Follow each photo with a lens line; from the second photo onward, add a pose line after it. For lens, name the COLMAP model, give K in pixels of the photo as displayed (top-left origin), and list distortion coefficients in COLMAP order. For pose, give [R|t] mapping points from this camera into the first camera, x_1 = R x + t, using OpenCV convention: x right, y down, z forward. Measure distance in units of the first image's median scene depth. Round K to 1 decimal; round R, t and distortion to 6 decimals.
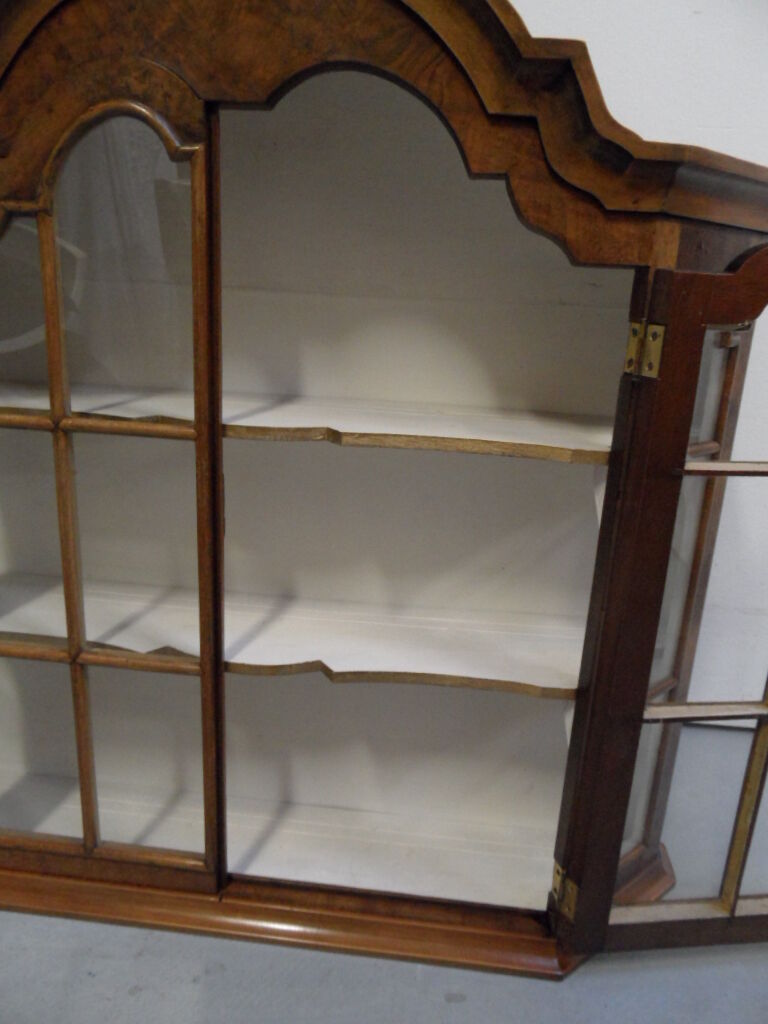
lens RADIAL K [[750.9, 0, 379.0], [0, 750.9, 512.7], [0, 0, 1]] dist [-0.010430, 0.013275]
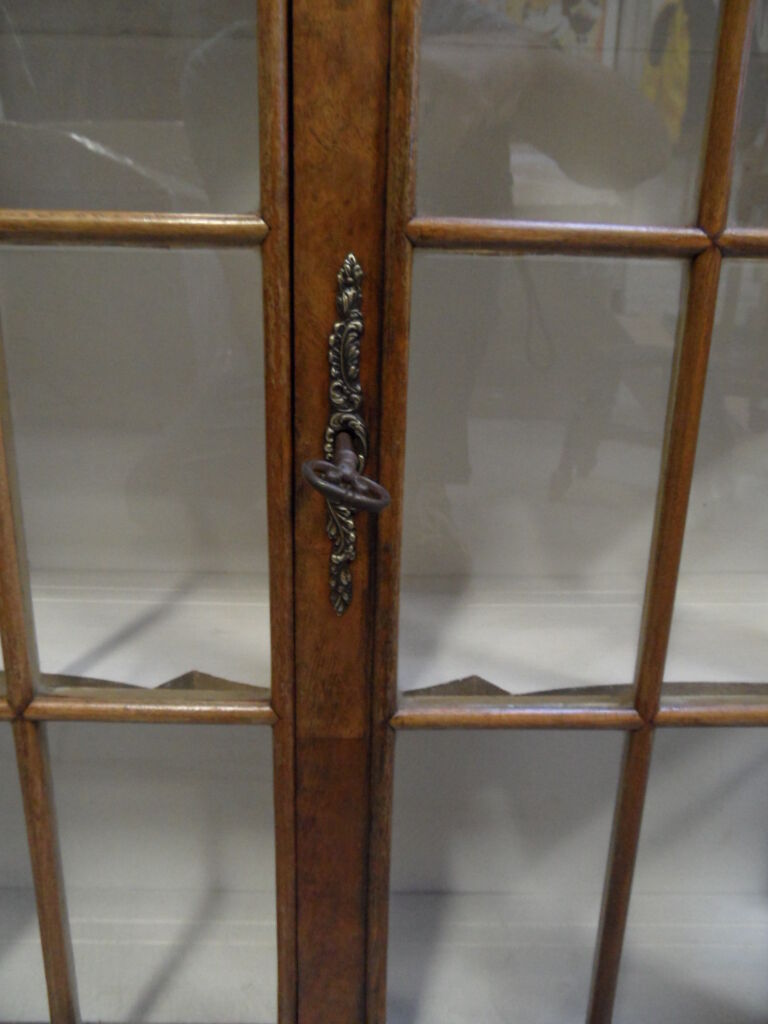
lens RADIAL K [[702.9, 0, 379.0], [0, 702.9, 502.1], [0, 0, 1]] dist [-0.019543, 0.002860]
pose [[0.992298, -0.057918, 0.109497, -0.210288], [0.060434, 0.997976, -0.019799, 0.077064], [-0.108129, 0.026264, 0.993790, 0.503031]]
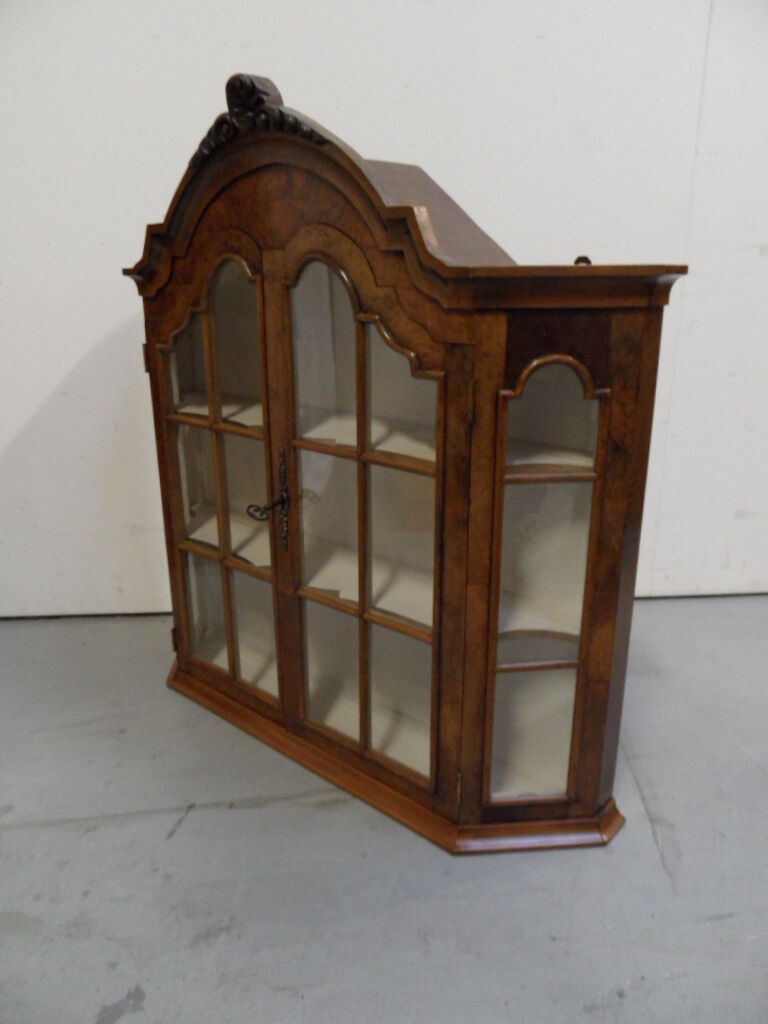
lens RADIAL K [[750.9, 0, 383.9], [0, 750.9, 502.9], [0, 0, 1]] dist [-0.010430, 0.013275]
pose [[0.819901, 0.118050, -0.560202, 0.864562], [-0.115934, 0.992473, 0.039463, -0.051635], [0.560643, 0.032591, 0.827416, -0.227071]]
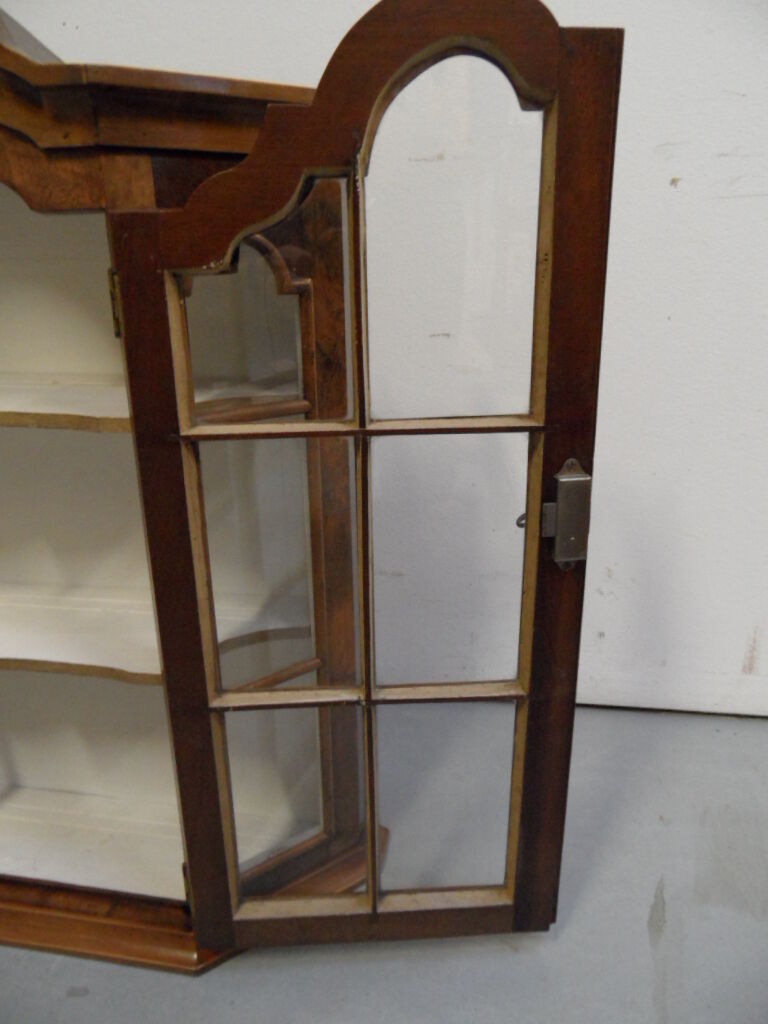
lens RADIAL K [[750.9, 0, 375.6], [0, 750.9, 509.9], [0, 0, 1]] dist [-0.010430, 0.013275]
pose [[0.994597, -0.036179, -0.097300, 0.615567], [0.039721, 0.998608, 0.034709, 0.010017], [0.095908, -0.038386, 0.994650, 0.104182]]
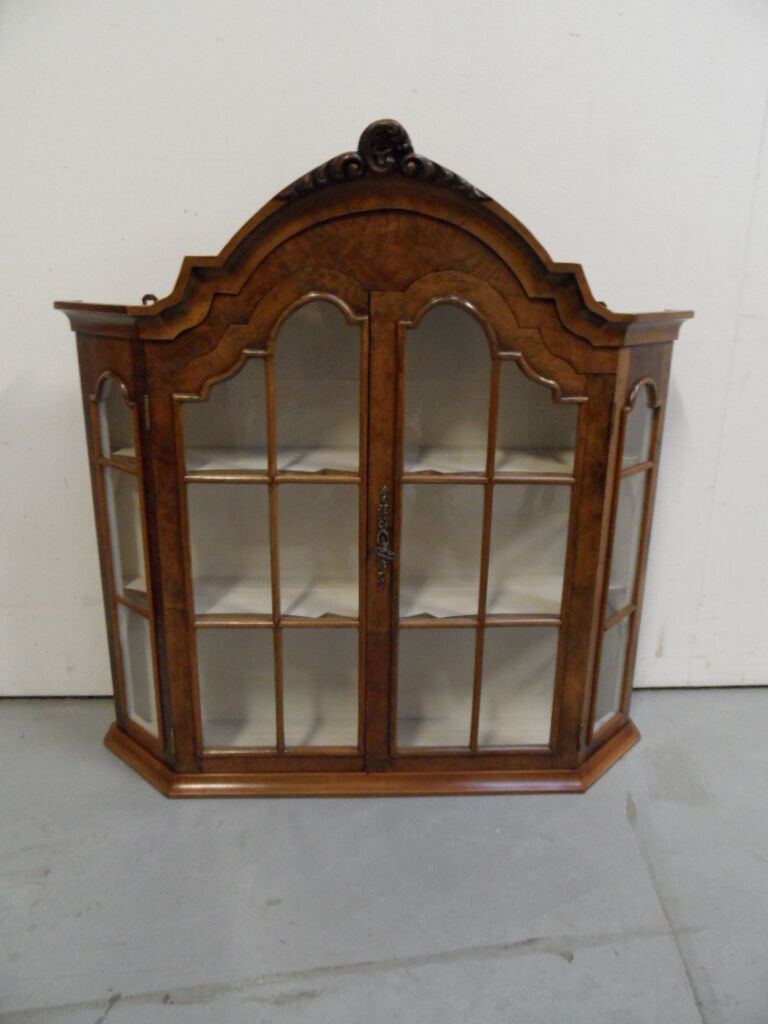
lens RADIAL K [[750.9, 0, 385.3], [0, 750.9, 517.1], [0, 0, 1]] dist [-0.010430, 0.013275]
pose [[0.988645, -0.075544, 0.129901, -0.376167], [0.074111, 0.997124, 0.015833, -0.040263], [-0.130724, -0.006026, 0.991401, -0.607791]]
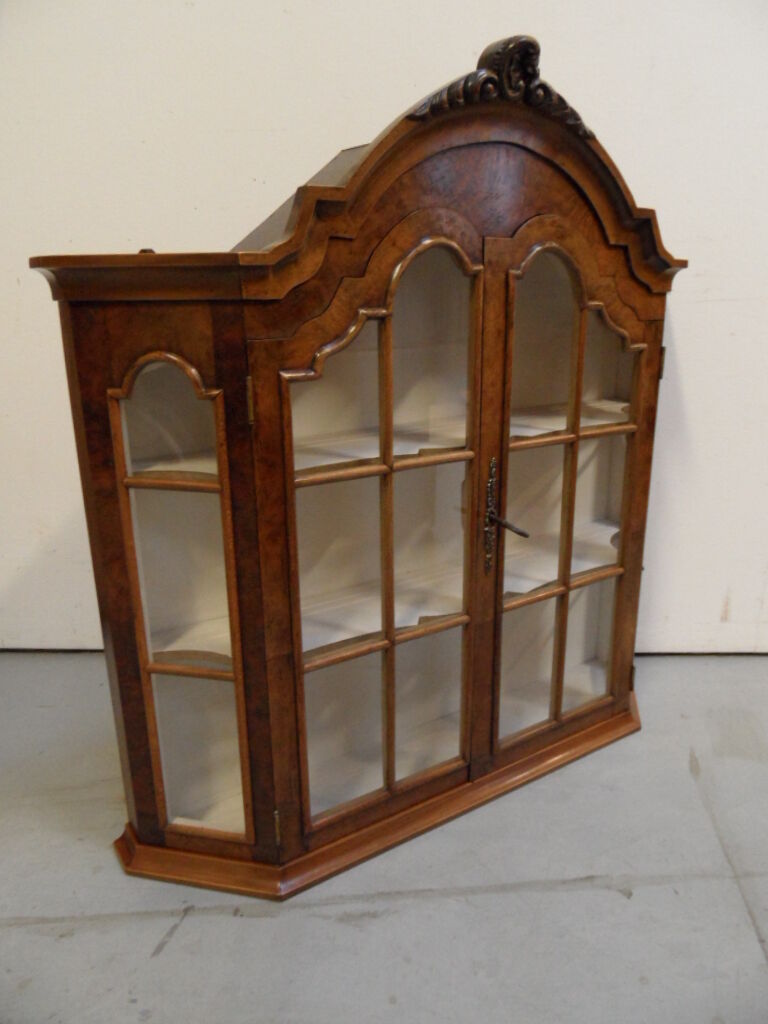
lens RADIAL K [[750.9, 0, 388.3], [0, 750.9, 512.3], [0, 0, 1]] dist [-0.010430, 0.013275]
pose [[0.773653, -0.237356, 0.587472, -1.153572], [0.226334, 0.969537, 0.093658, -0.155111], [-0.591806, 0.060506, 0.803806, -0.070495]]
